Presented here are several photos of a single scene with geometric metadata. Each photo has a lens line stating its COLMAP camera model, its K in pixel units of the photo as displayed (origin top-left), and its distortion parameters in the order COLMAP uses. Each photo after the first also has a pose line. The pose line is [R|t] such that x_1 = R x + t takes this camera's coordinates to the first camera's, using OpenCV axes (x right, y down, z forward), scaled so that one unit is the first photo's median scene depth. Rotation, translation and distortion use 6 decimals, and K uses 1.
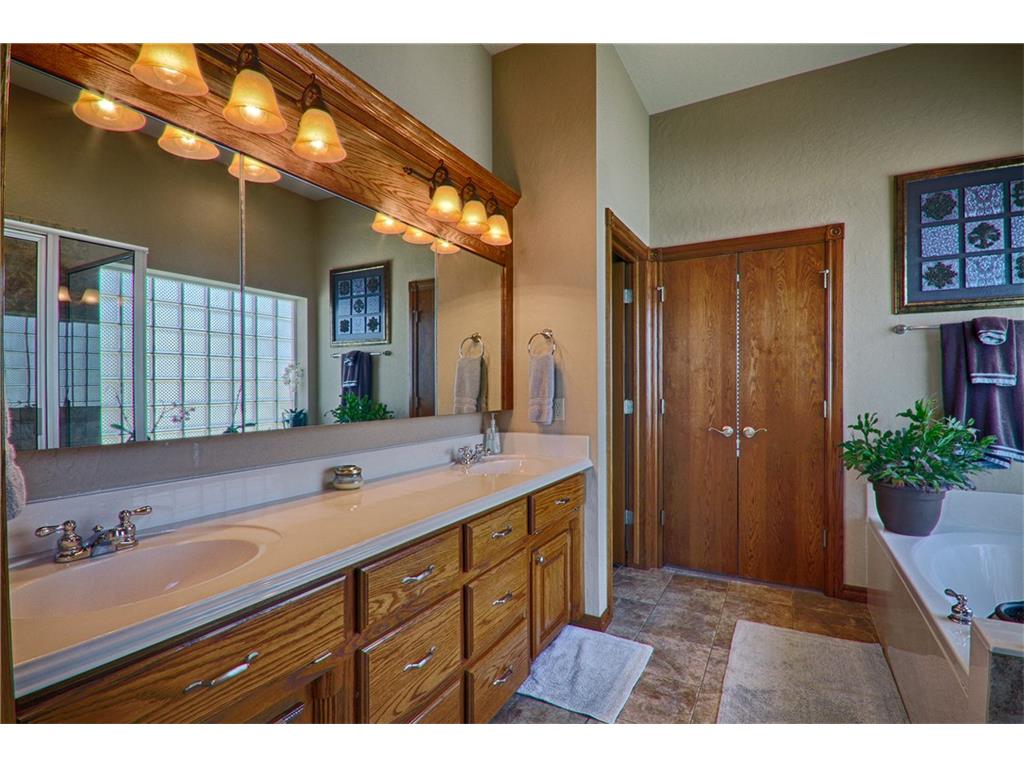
lens RADIAL K [[485.2, 0, 512.0], [0, 485.2, 384.0], [0, 0, 1]] dist [-0.002006, -0.000513]
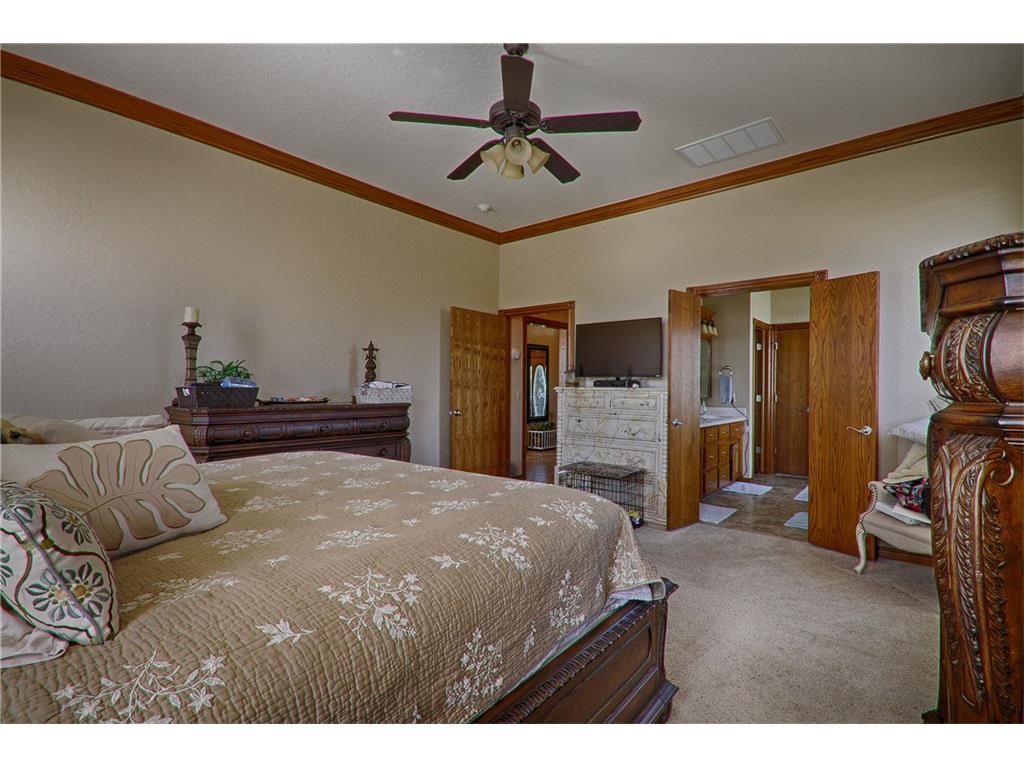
lens RADIAL K [[485.2, 0, 512.0], [0, 485.2, 384.0], [0, 0, 1]] dist [-0.002006, -0.000513]
pose [[0.983526, 0.009627, -0.180512, -0.449042], [-0.009236, 0.999953, 0.003010, -0.013239], [0.180533, -0.001293, 0.983568, -1.313108]]
